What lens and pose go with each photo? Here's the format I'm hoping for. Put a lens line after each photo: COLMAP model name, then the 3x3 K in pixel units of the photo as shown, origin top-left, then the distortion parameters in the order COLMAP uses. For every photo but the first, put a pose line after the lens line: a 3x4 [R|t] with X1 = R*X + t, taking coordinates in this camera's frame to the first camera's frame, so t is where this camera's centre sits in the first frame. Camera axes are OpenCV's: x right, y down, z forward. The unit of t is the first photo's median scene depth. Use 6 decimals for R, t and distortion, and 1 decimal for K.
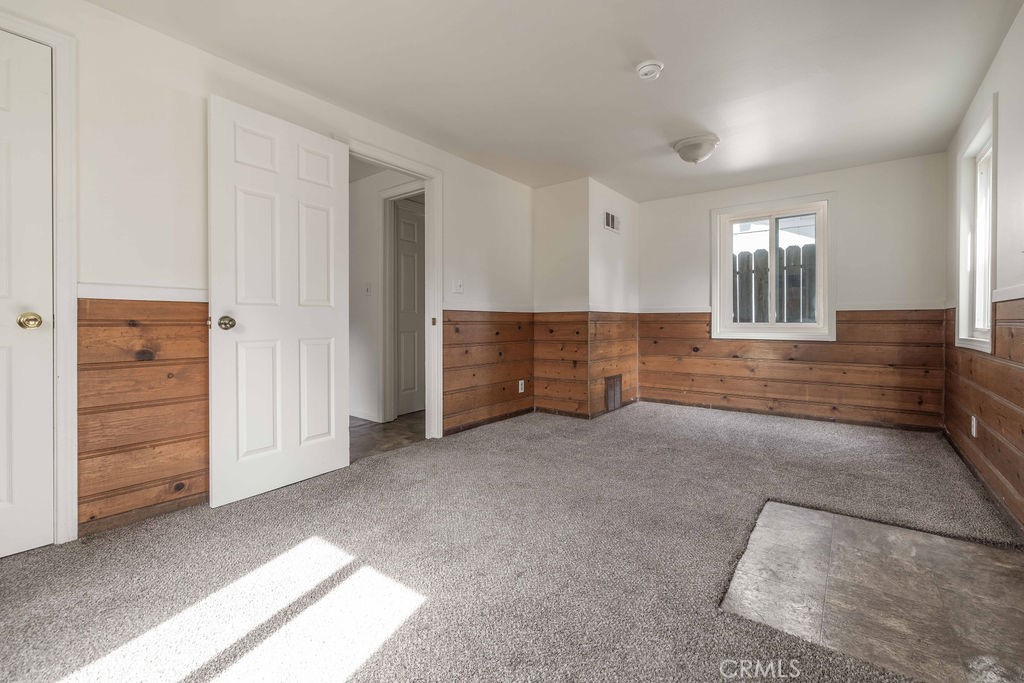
lens RADIAL K [[436.0, 0, 509.9], [0, 436.0, 323.2], [0, 0, 1]] dist [-0.001376, 0.001776]
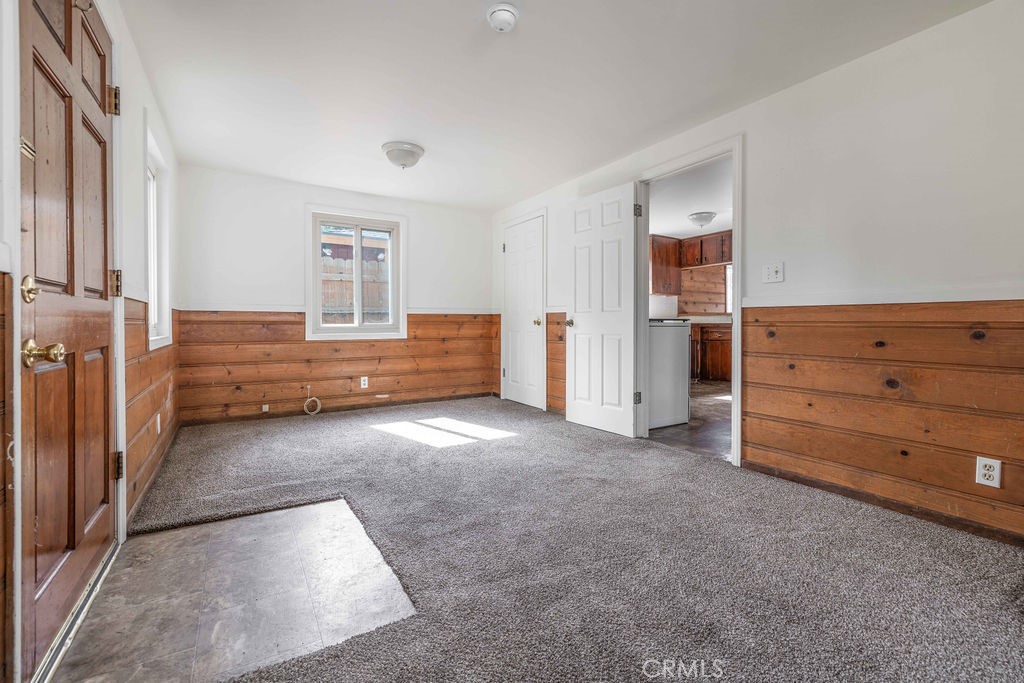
lens RADIAL K [[436.0, 0, 511.7], [0, 436.0, 325.5], [0, 0, 1]] dist [-0.001376, 0.001776]
pose [[-0.333706, 0.003667, -0.942670, 0.624688], [-0.005510, 0.999968, 0.005840, 0.000053], [0.942661, 0.007143, -0.333675, 0.737988]]
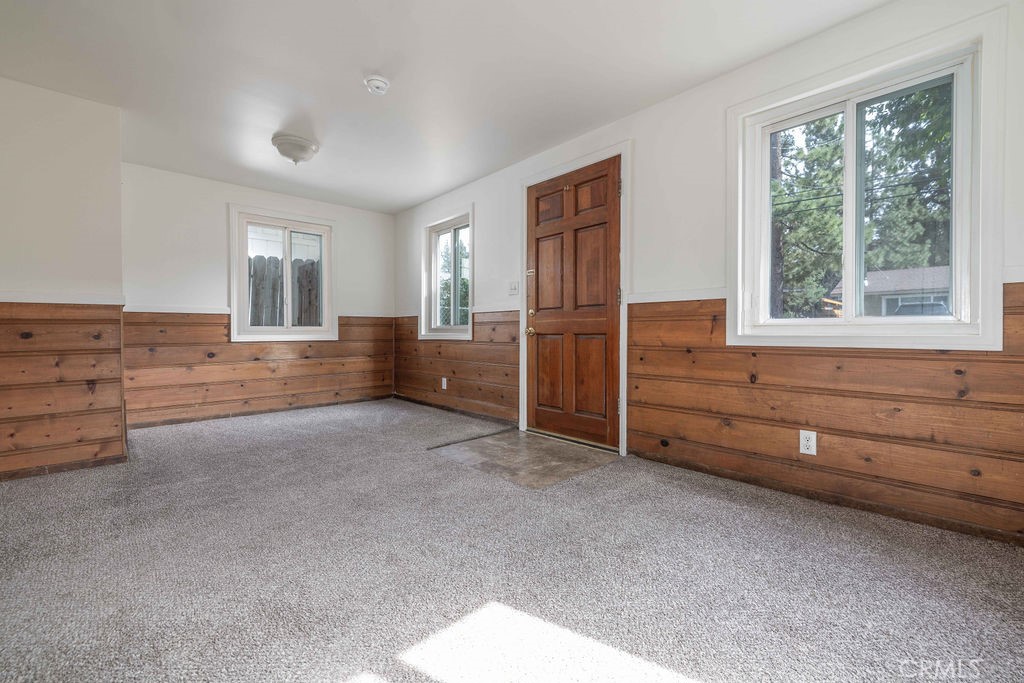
lens RADIAL K [[436.0, 0, 506.5], [0, 436.0, 333.8], [0, 0, 1]] dist [-0.001376, 0.001776]
pose [[0.169596, -0.004673, 0.985503, -0.394611], [0.007954, 0.999963, 0.003373, 0.020780], [-0.985482, 0.007266, 0.169627, 0.286853]]
